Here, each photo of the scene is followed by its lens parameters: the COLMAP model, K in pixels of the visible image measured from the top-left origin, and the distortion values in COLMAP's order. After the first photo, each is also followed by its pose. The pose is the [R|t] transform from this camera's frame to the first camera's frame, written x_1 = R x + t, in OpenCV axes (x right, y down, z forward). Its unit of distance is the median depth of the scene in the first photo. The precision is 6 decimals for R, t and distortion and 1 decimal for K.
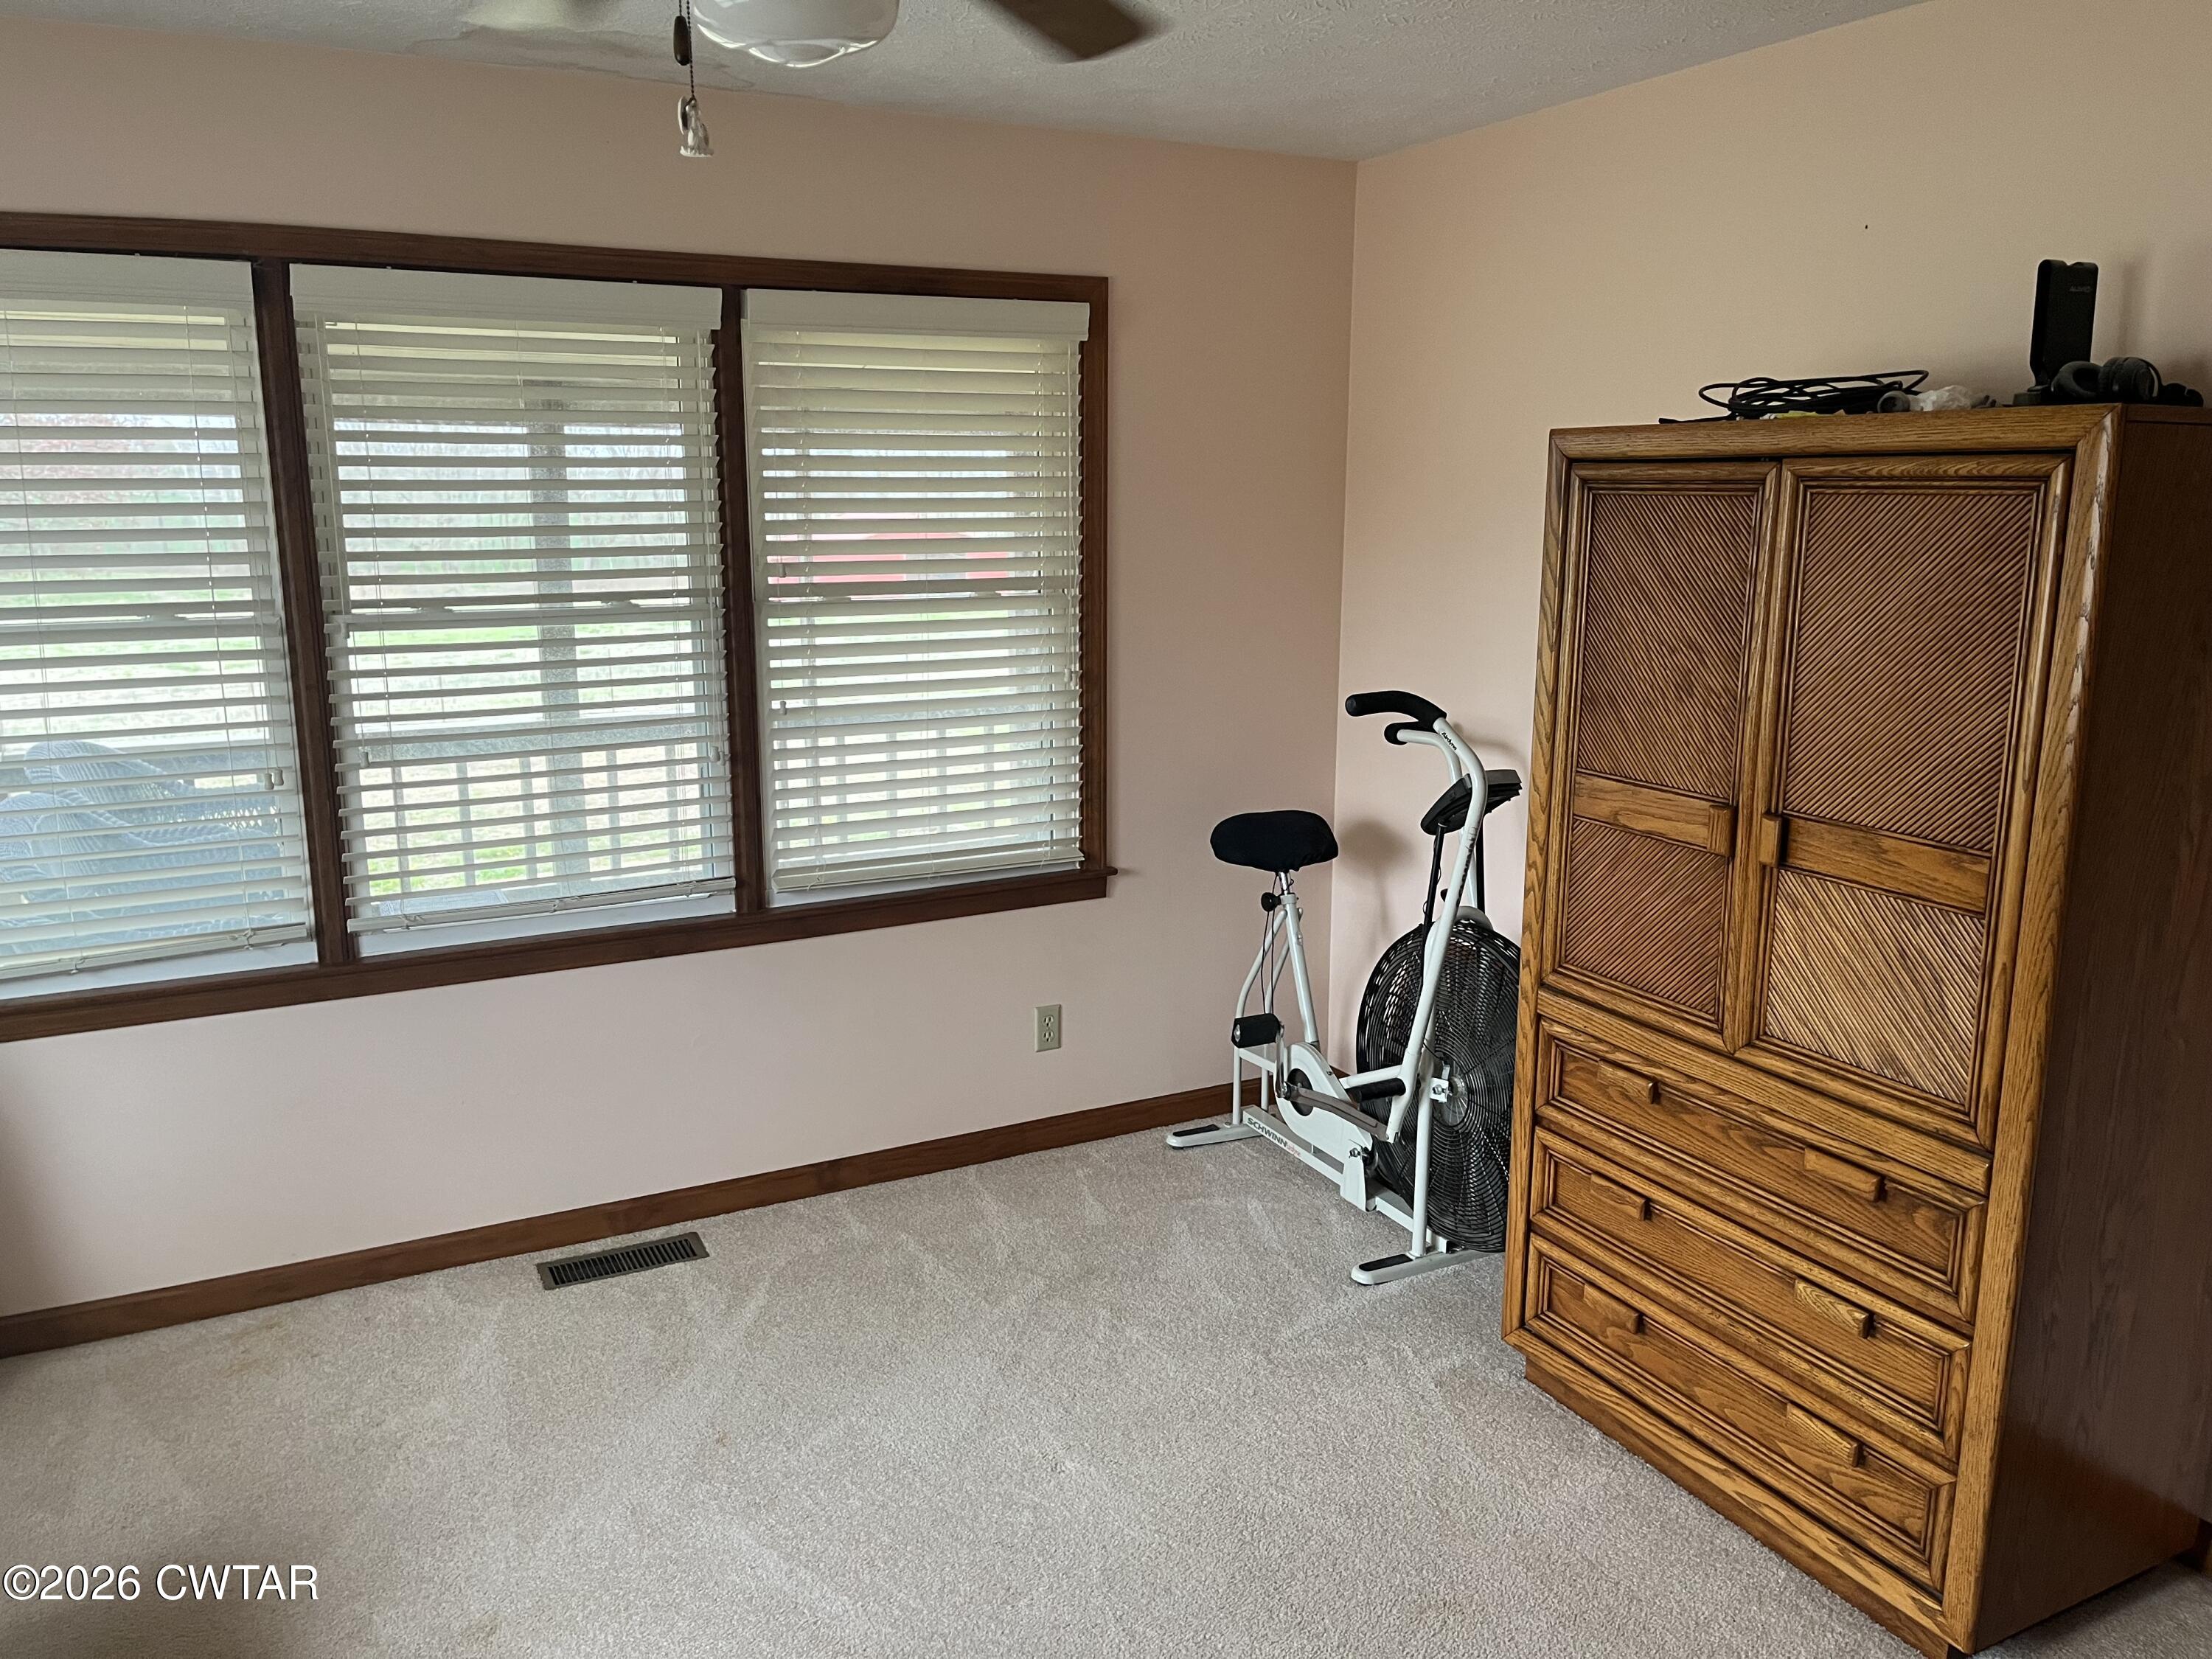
lens RADIAL K [[1672.6, 0, 1096.0], [0, 1672.6, 830.3], [0, 0, 1]] dist [0.096421, -0.123978]
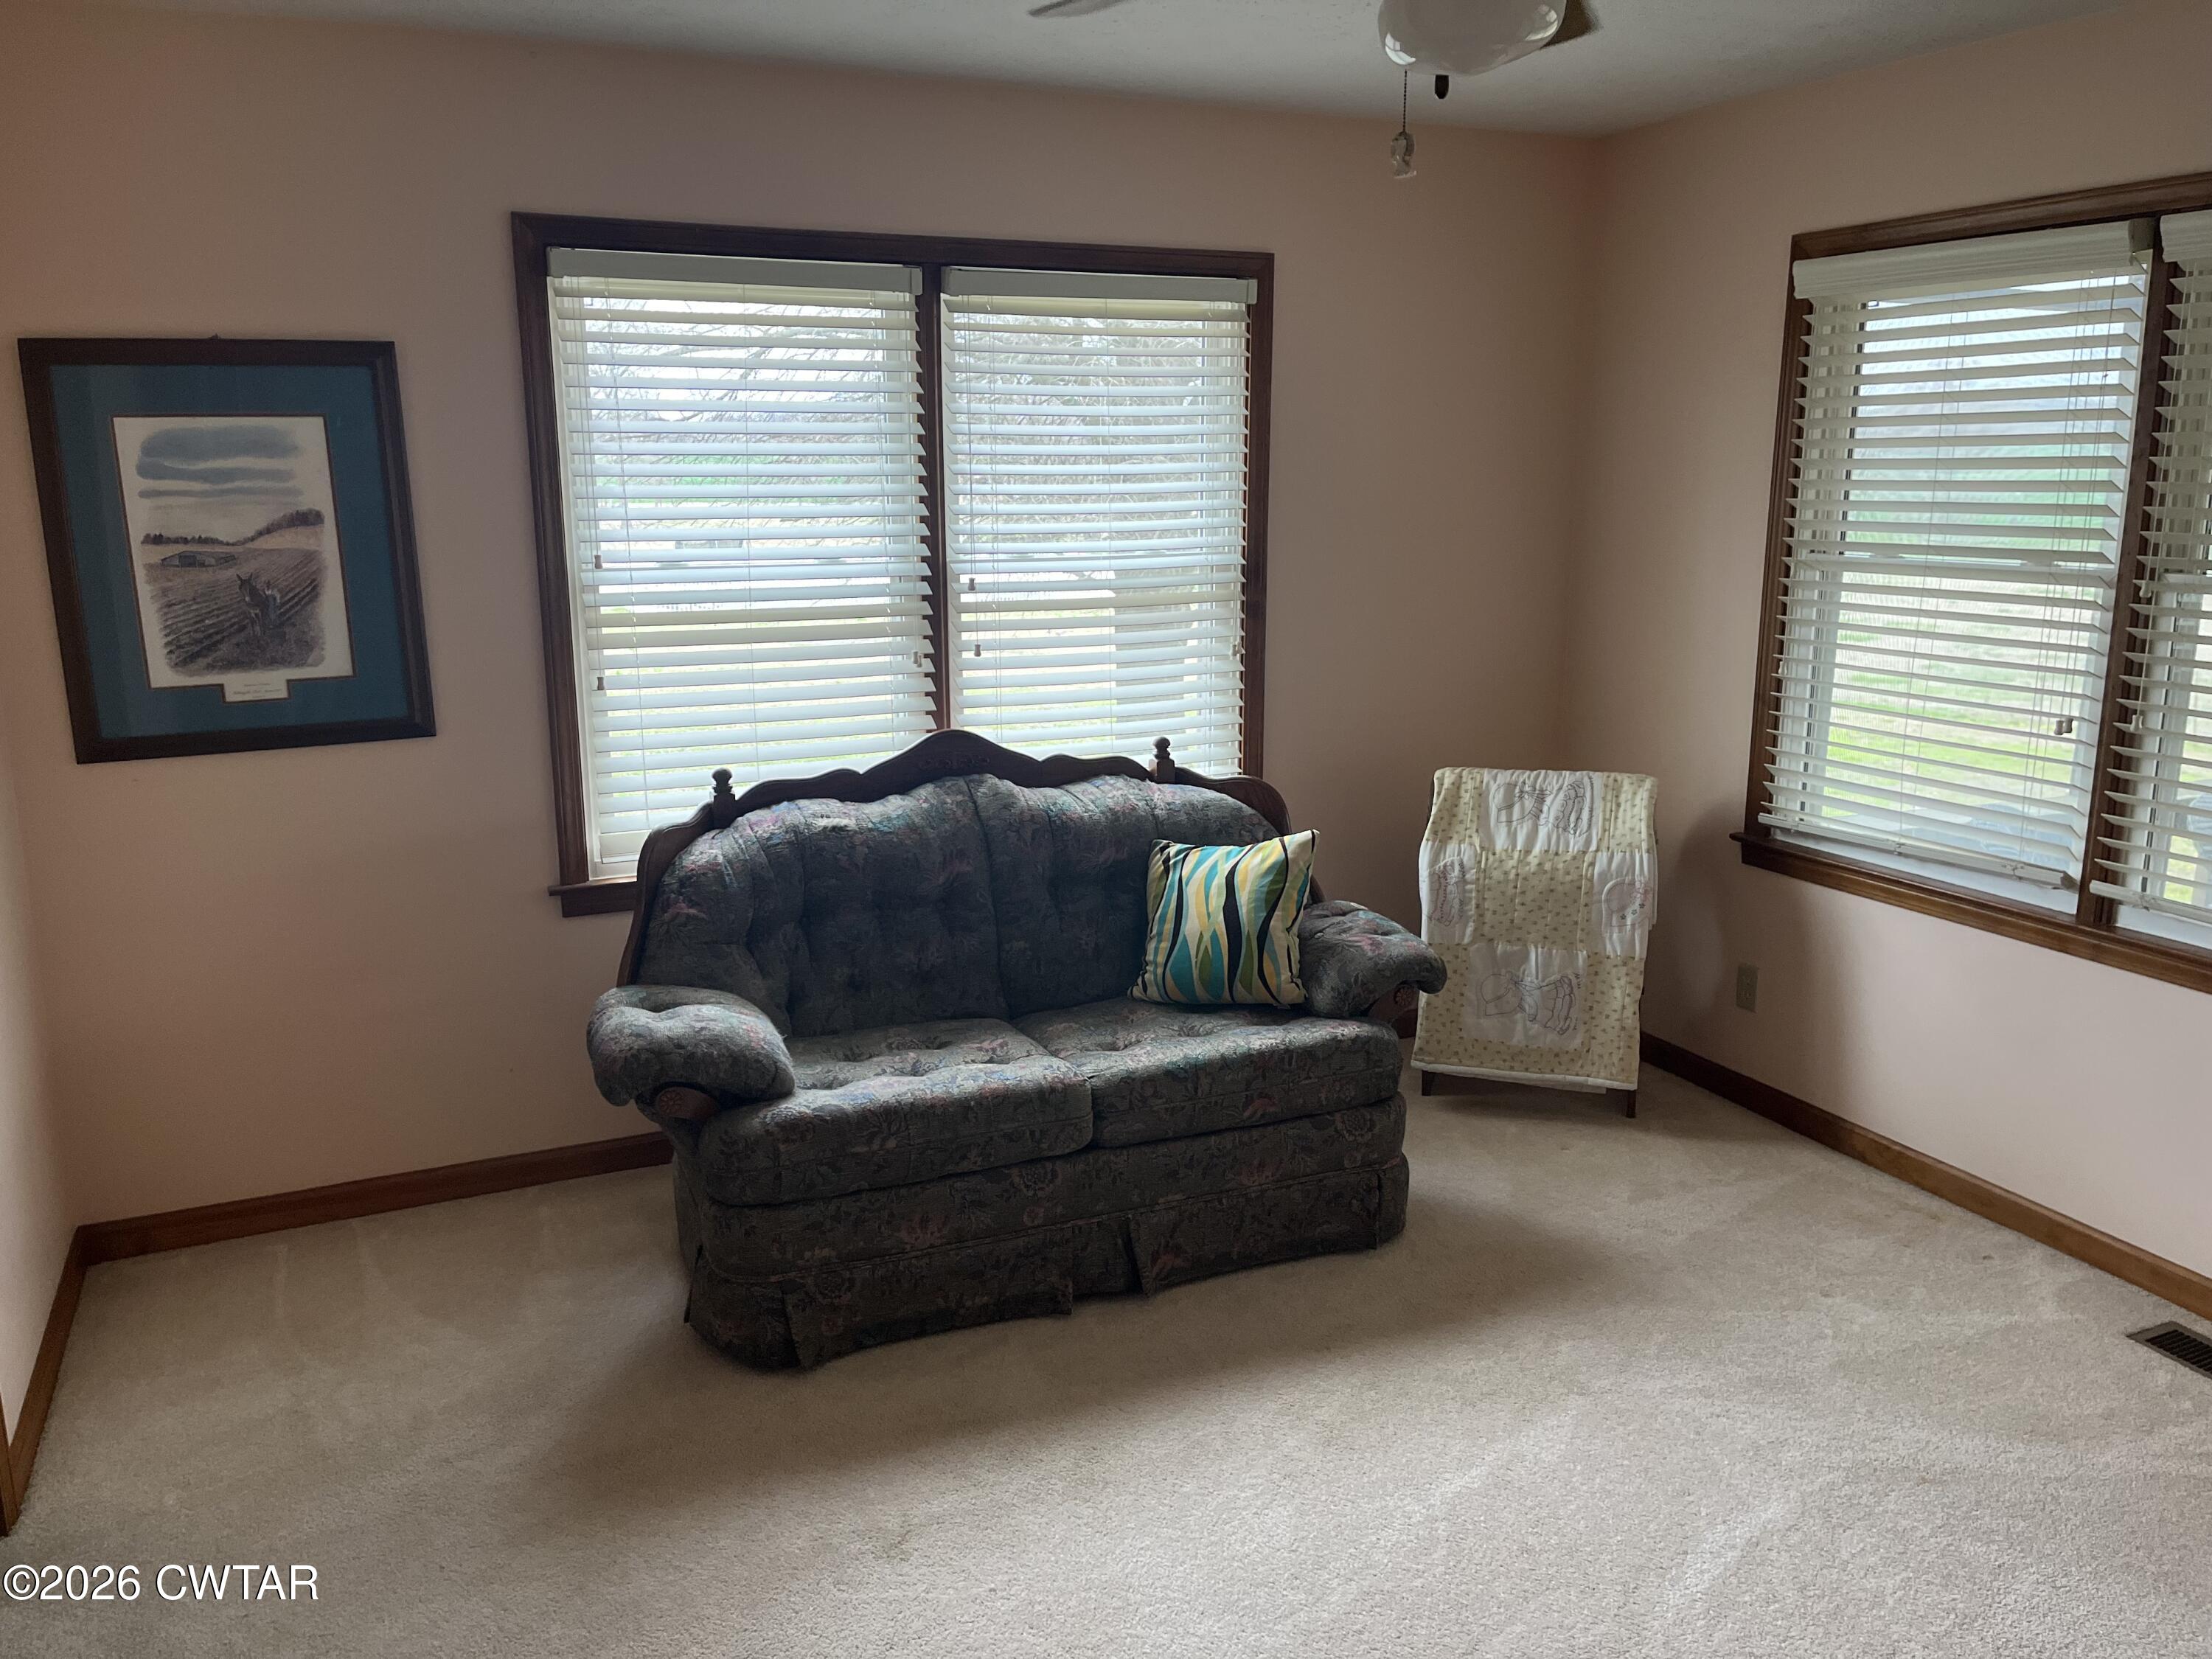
lens RADIAL K [[1672.6, 0, 1096.0], [0, 1672.6, 830.3], [0, 0, 1]] dist [0.096421, -0.123978]
pose [[-0.047392, 0.219558, -0.974448, 0.572007], [-0.201168, 0.953457, 0.224612, -0.085081], [0.978410, 0.206673, -0.001019, 0.444169]]
